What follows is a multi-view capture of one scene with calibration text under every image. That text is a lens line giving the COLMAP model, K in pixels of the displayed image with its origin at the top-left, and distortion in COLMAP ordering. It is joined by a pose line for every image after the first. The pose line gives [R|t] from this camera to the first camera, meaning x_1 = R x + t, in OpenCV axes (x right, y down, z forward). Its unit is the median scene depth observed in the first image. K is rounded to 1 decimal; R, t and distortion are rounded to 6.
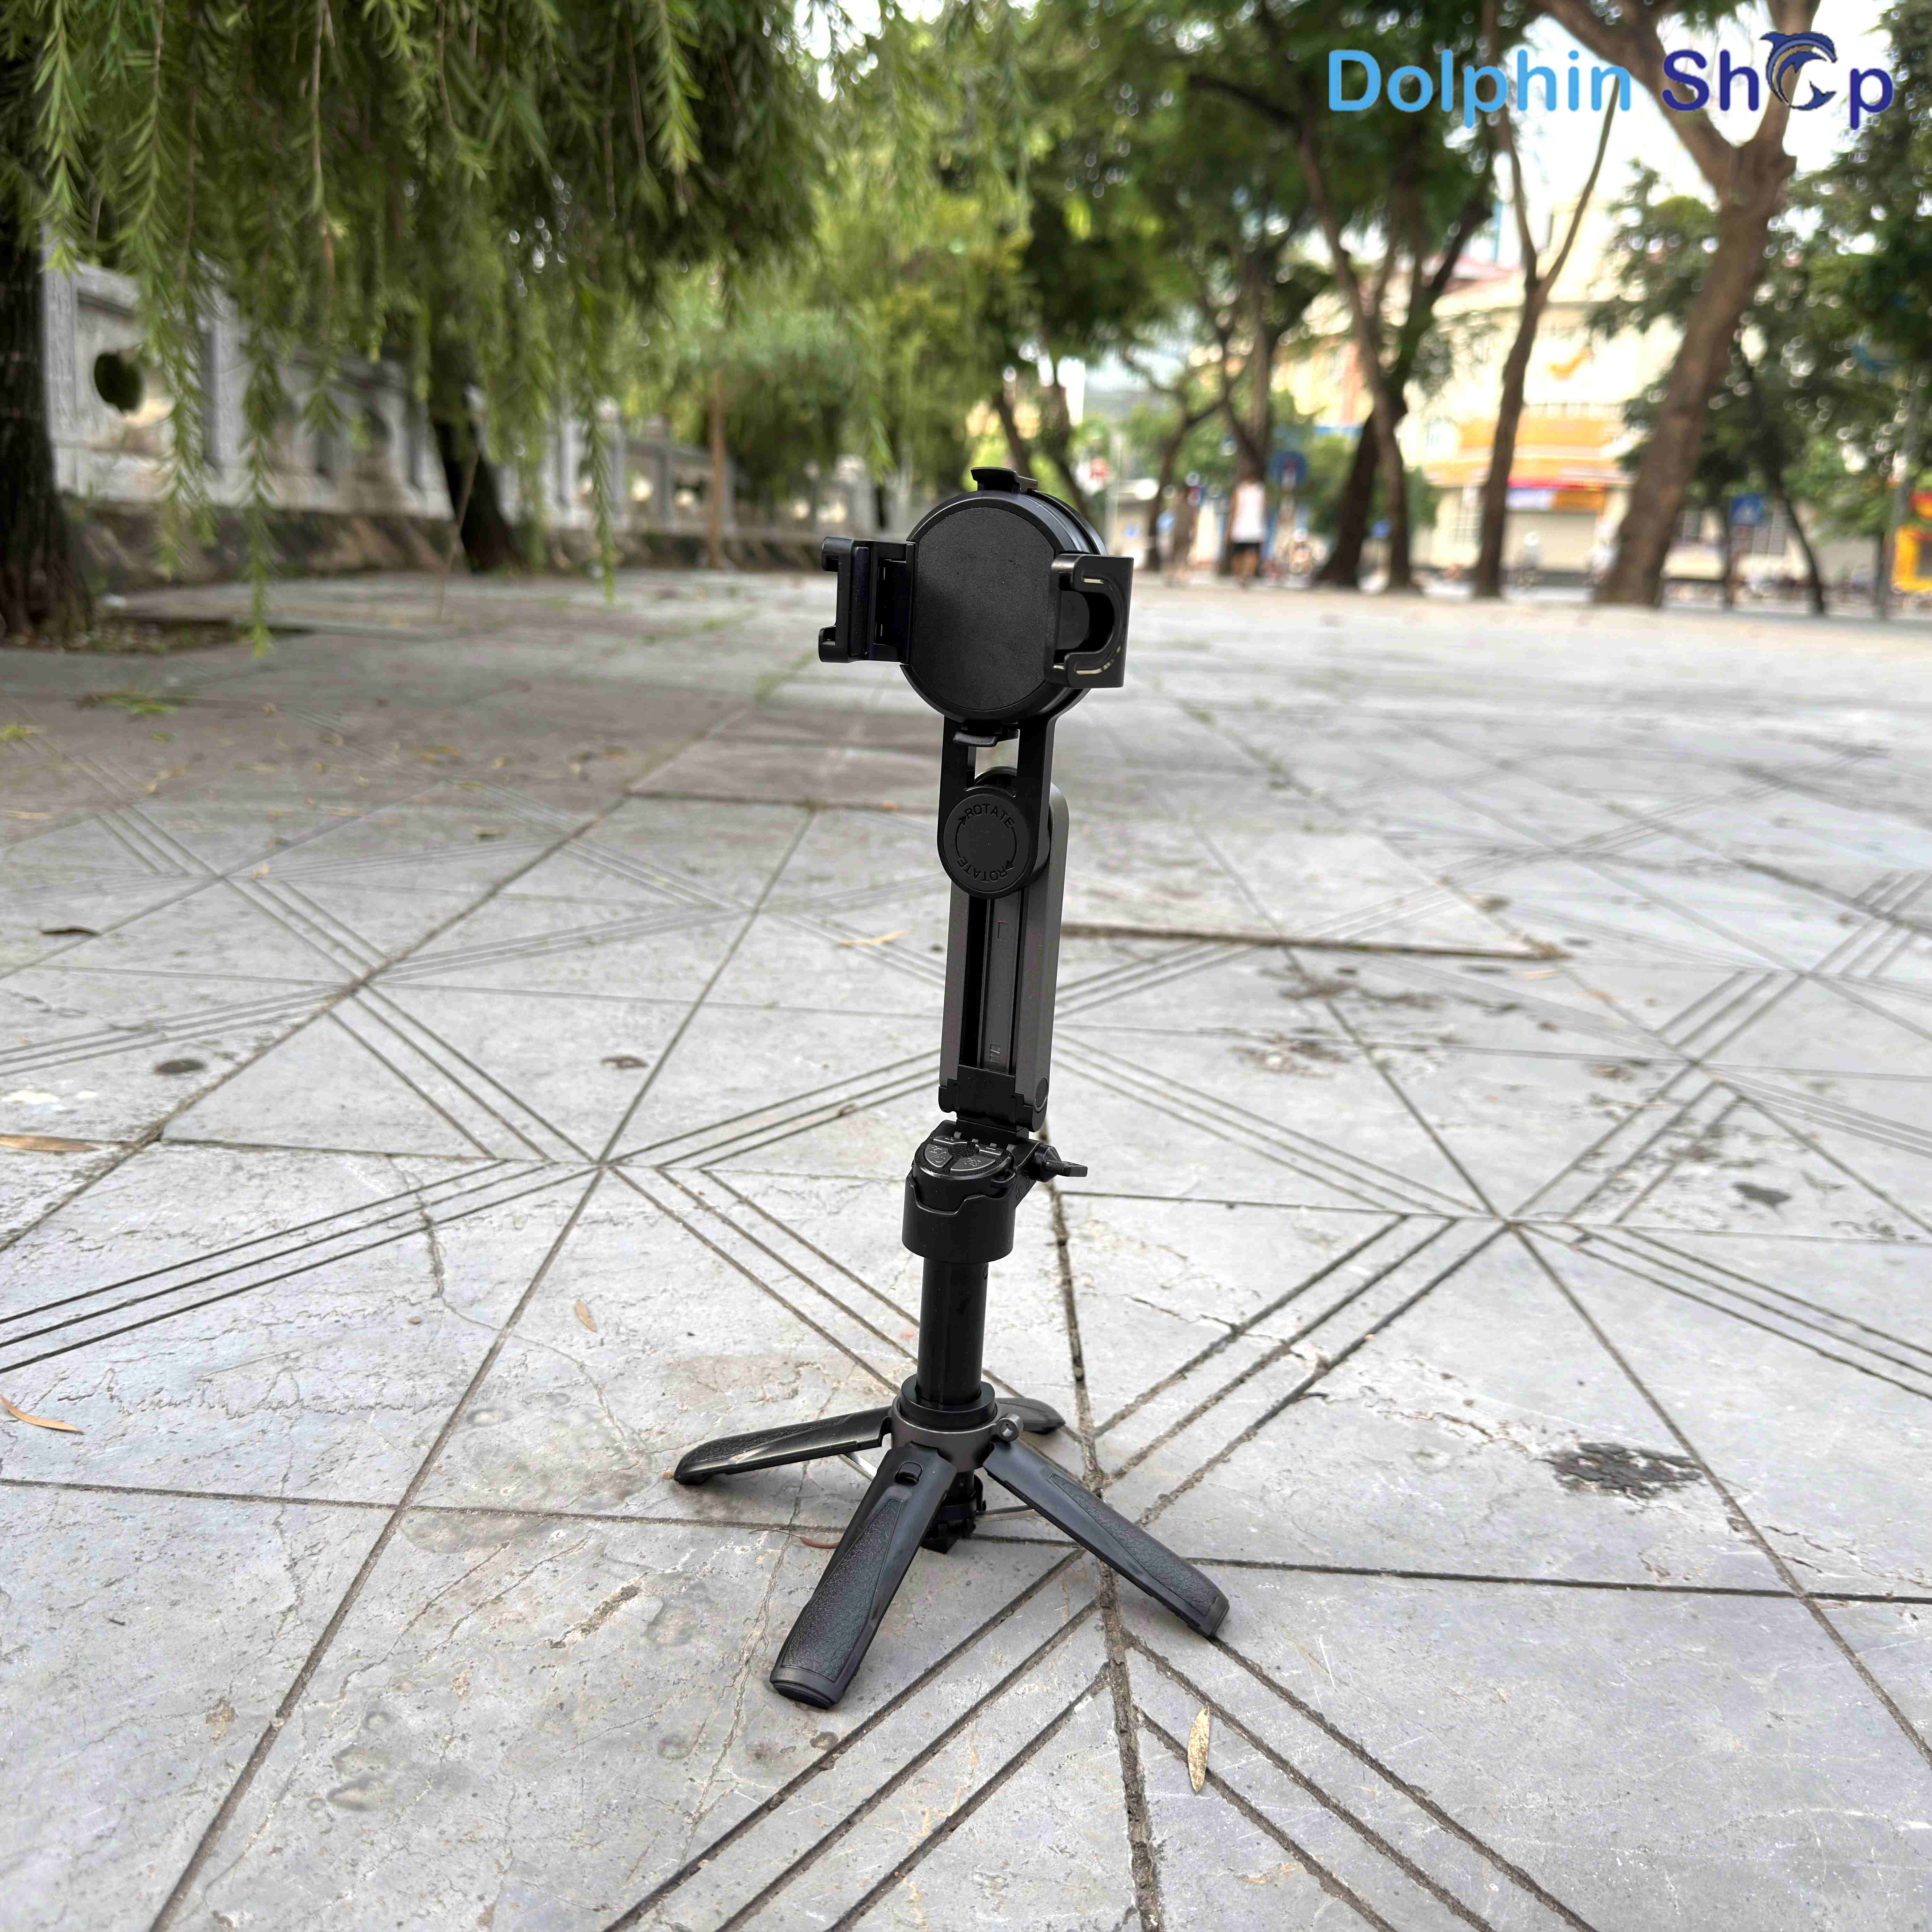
lens RADIAL K [[1832.6, 0, 958.8], [0, 1832.6, 989.6], [0, 0, 1]] dist [0.168030, -0.391545]
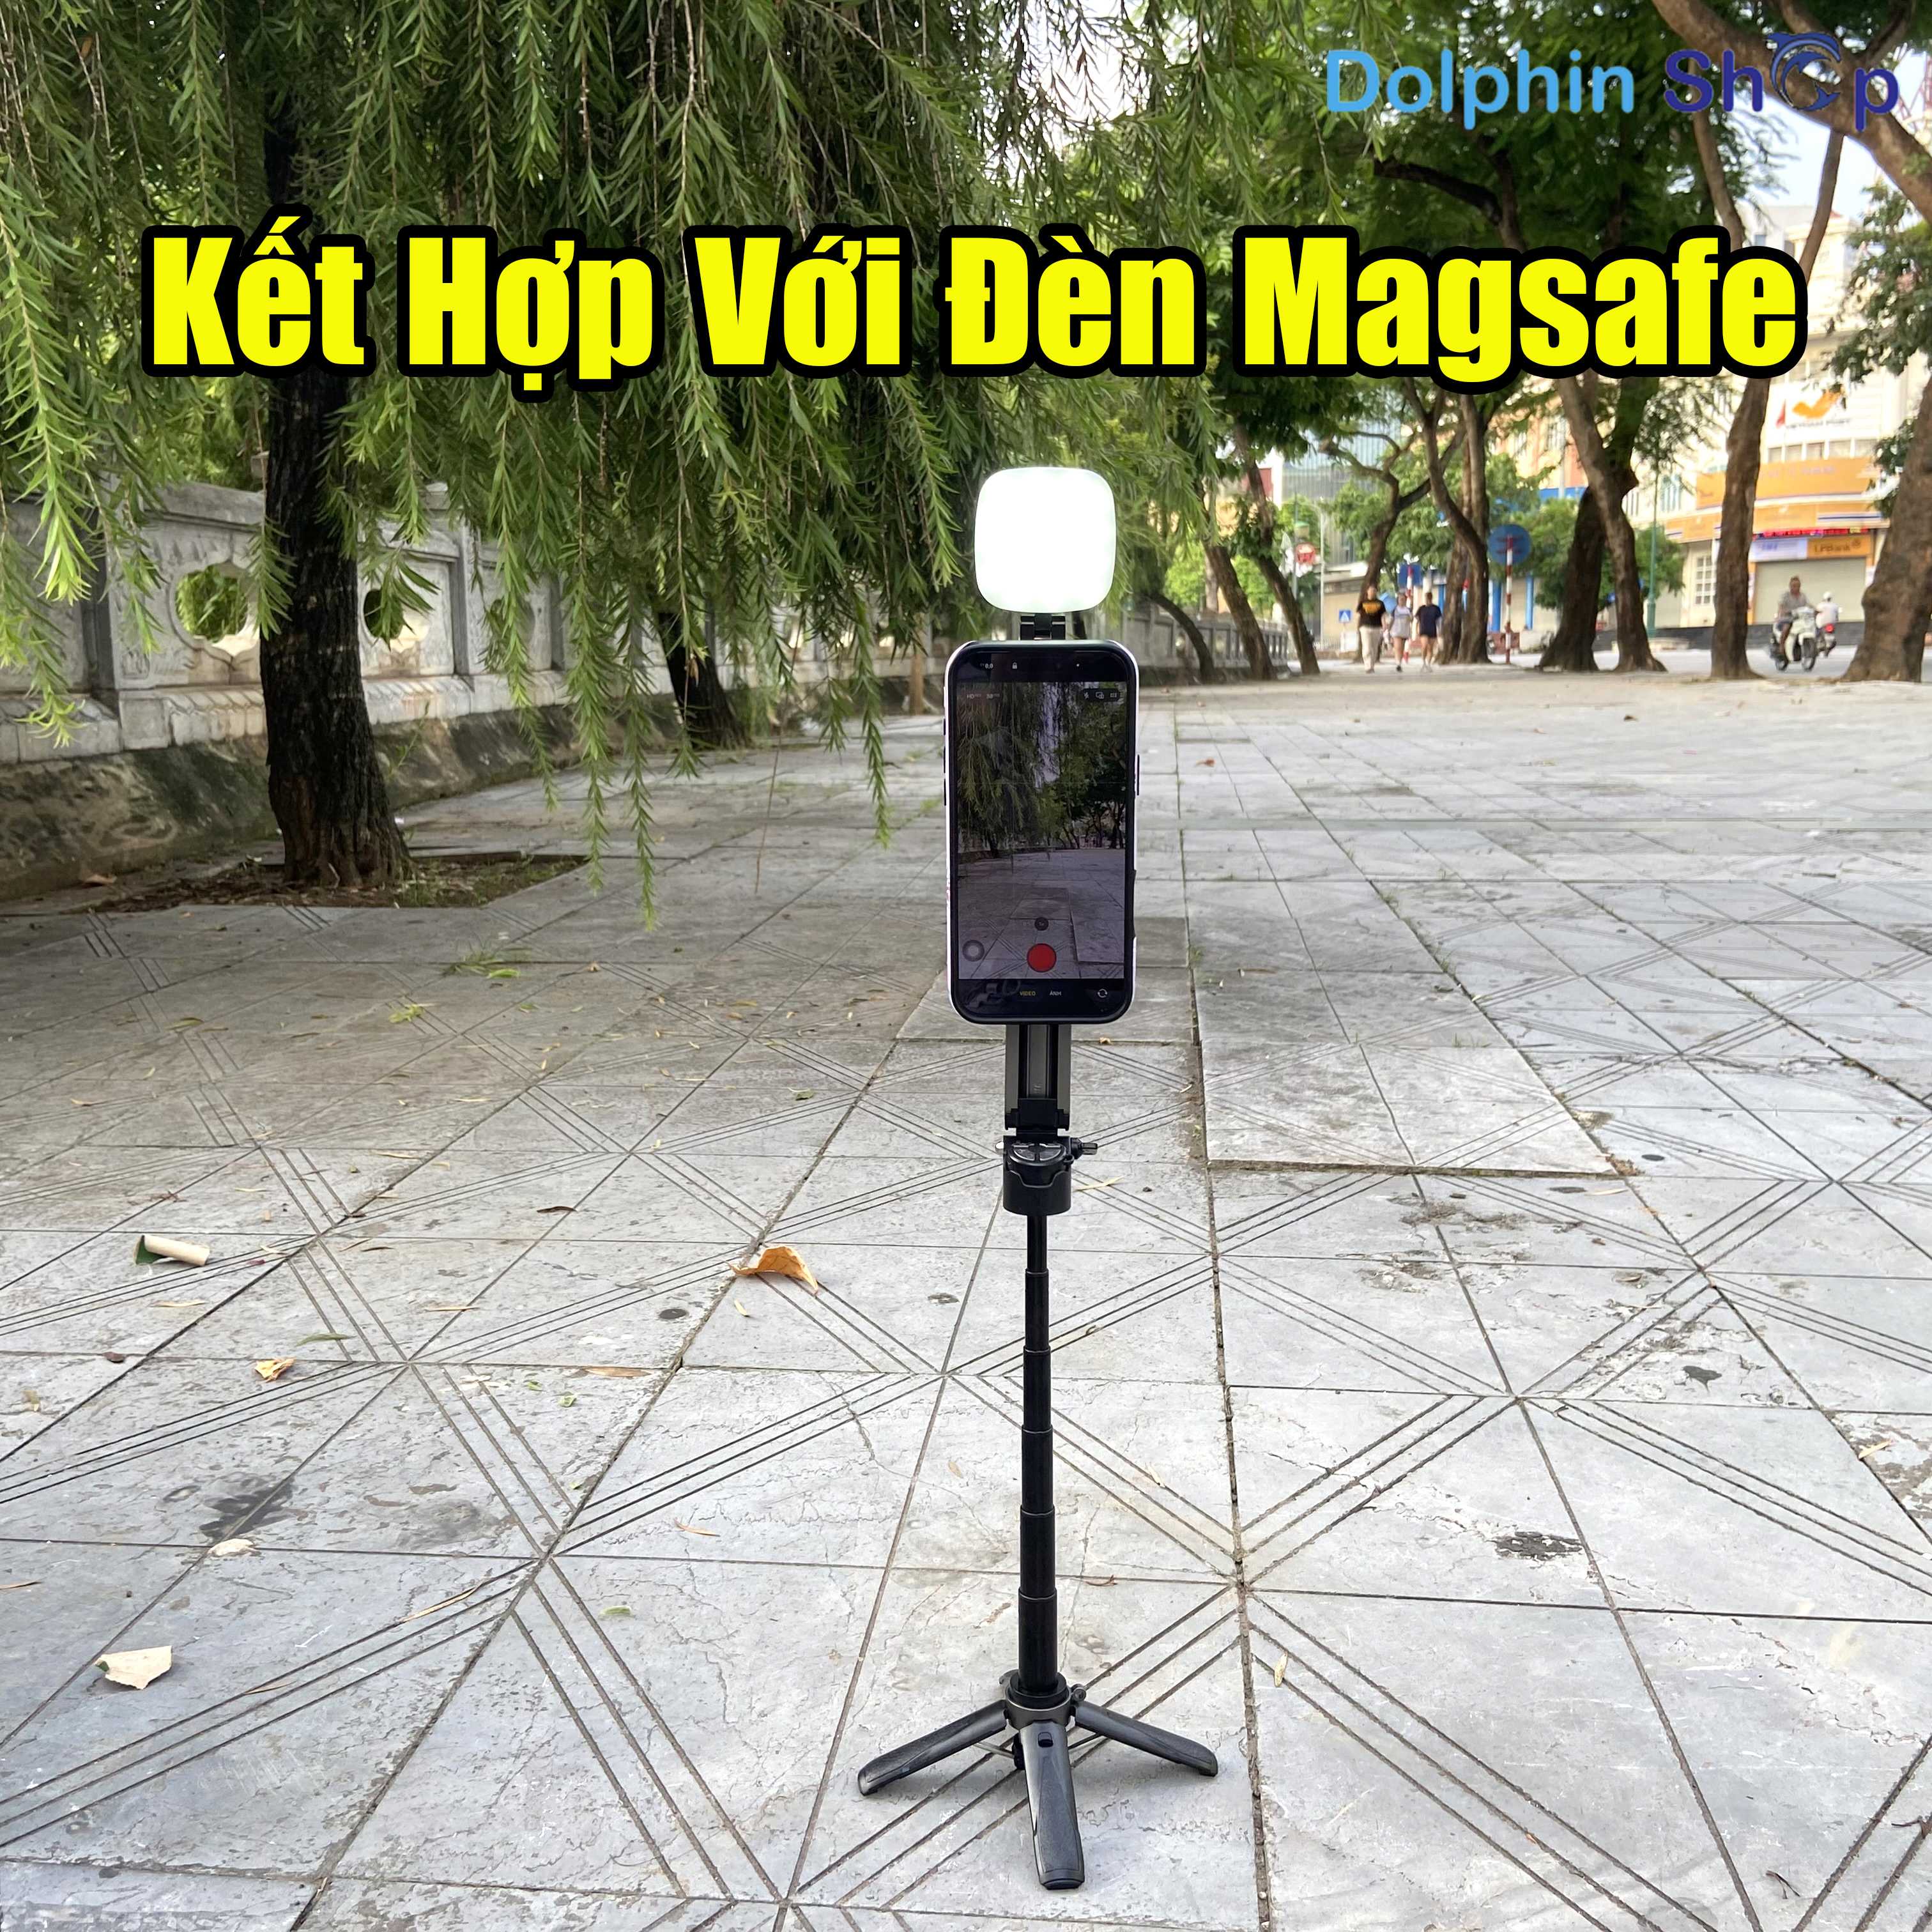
lens RADIAL K [[1956.4, 0, 955.7], [0, 1956.4, 935.8], [0, 0, 1]] dist [0.117993, -0.137681]
pose [[0.992256, -0.052770, -0.112440, 0.022491], [0.042664, 0.994986, -0.090463, -0.092099], [0.116650, 0.084965, 0.989532, -0.521078]]
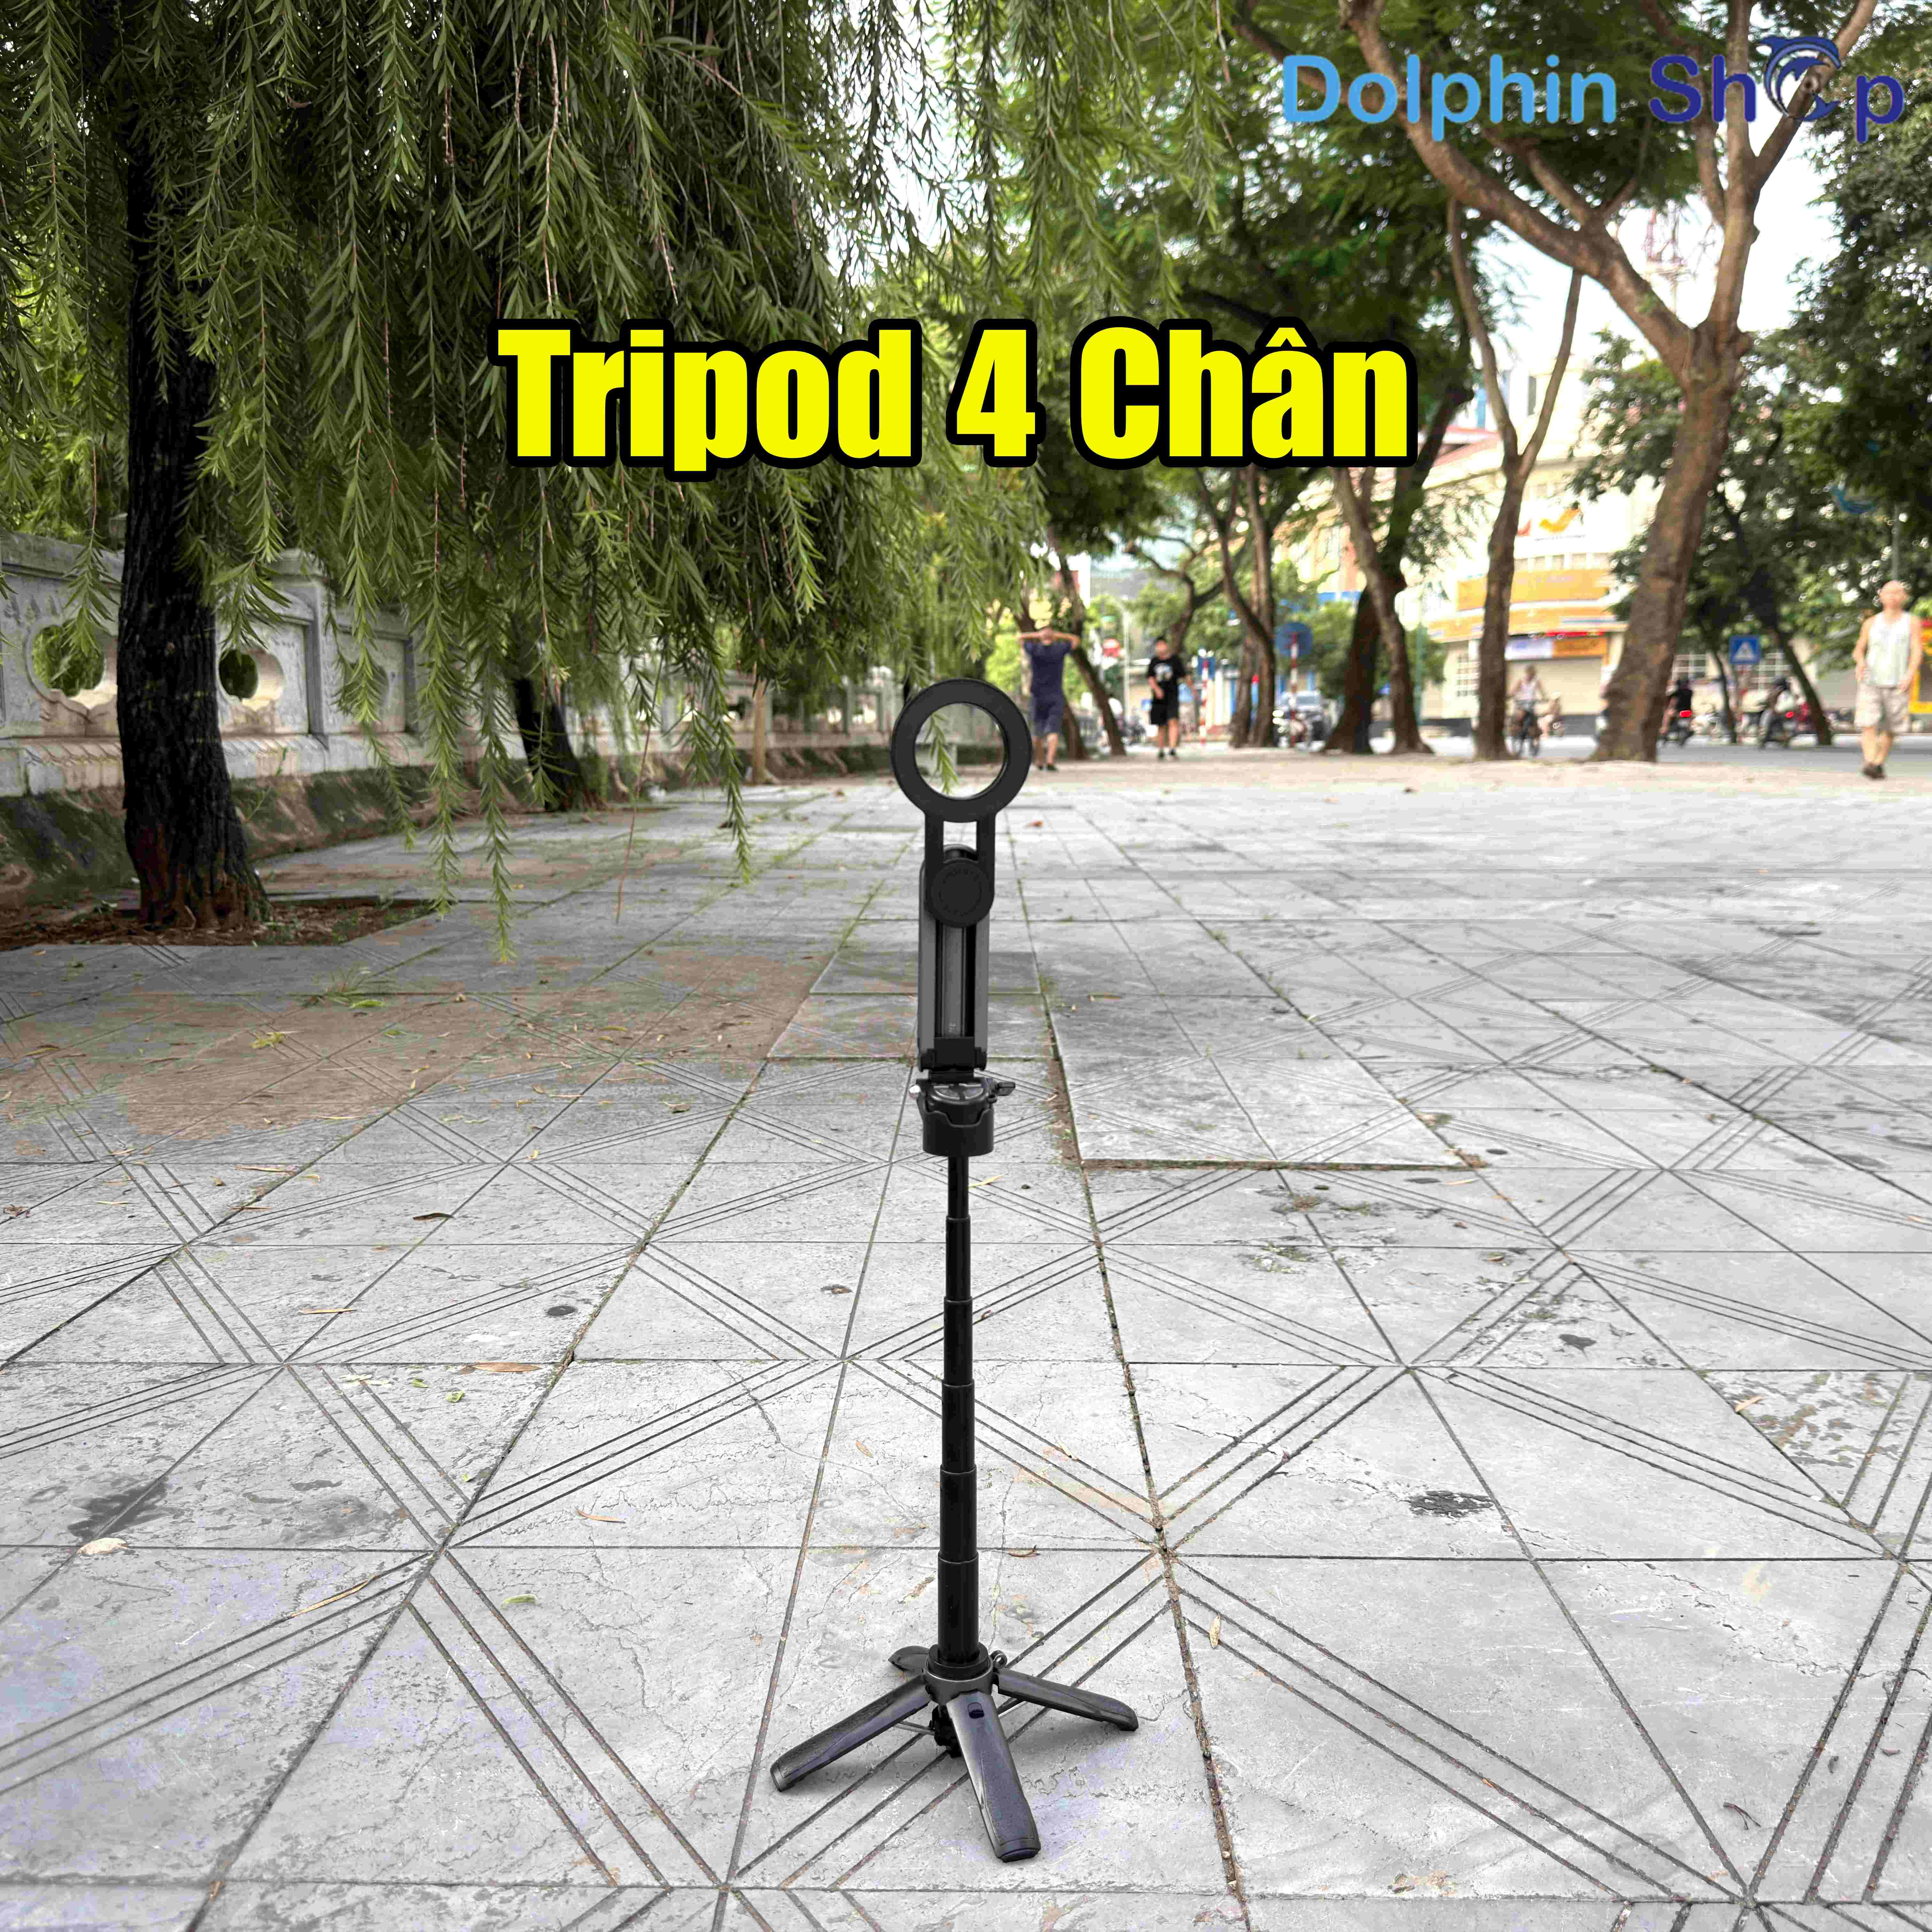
lens RADIAL K [[1808.1, 0, 959.3], [0, 1808.1, 998.8], [0, 0, 1]] dist [0.196813, -0.464736]
pose [[0.998092, -0.058182, -0.020673, -0.028189], [0.056194, 0.994678, -0.086358, -0.053171], [0.025588, 0.085032, 0.996050, -0.429229]]
